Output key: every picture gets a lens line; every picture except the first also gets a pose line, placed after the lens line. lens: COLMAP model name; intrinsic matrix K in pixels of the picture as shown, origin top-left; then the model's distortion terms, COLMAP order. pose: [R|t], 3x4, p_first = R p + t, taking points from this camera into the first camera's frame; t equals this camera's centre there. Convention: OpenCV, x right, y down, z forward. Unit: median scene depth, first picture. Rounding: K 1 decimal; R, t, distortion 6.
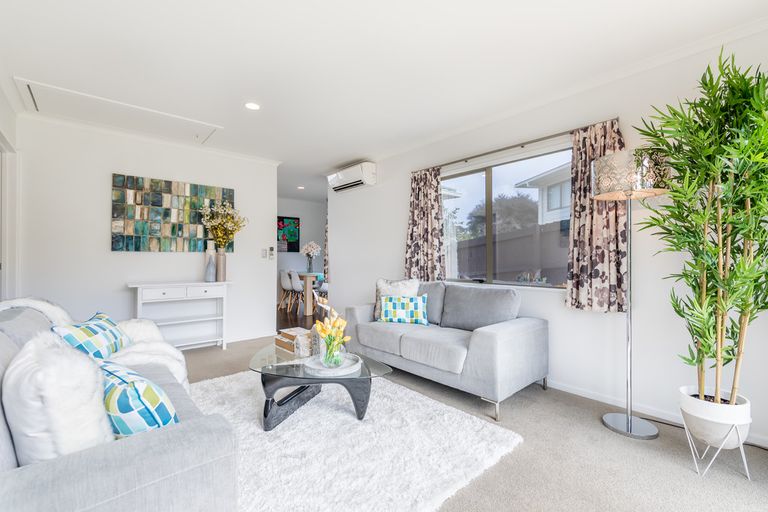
lens RADIAL K [[327.3, 0, 381.7], [0, 327.3, 257.9], [0, 0, 1]] dist [0.000827, -0.000029]
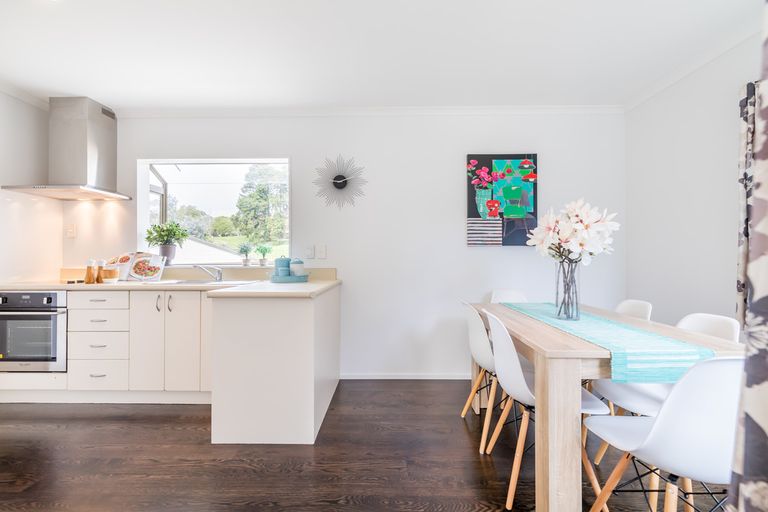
lens RADIAL K [[327.3, 0, 383.6], [0, 327.3, 261.8], [0, 0, 1]] dist [0.000827, -0.000029]
pose [[0.736968, -0.007721, -0.675884, -0.143268], [0.012652, 0.999917, 0.002374, -0.002749], [0.675810, -0.010301, 0.737004, 0.672399]]
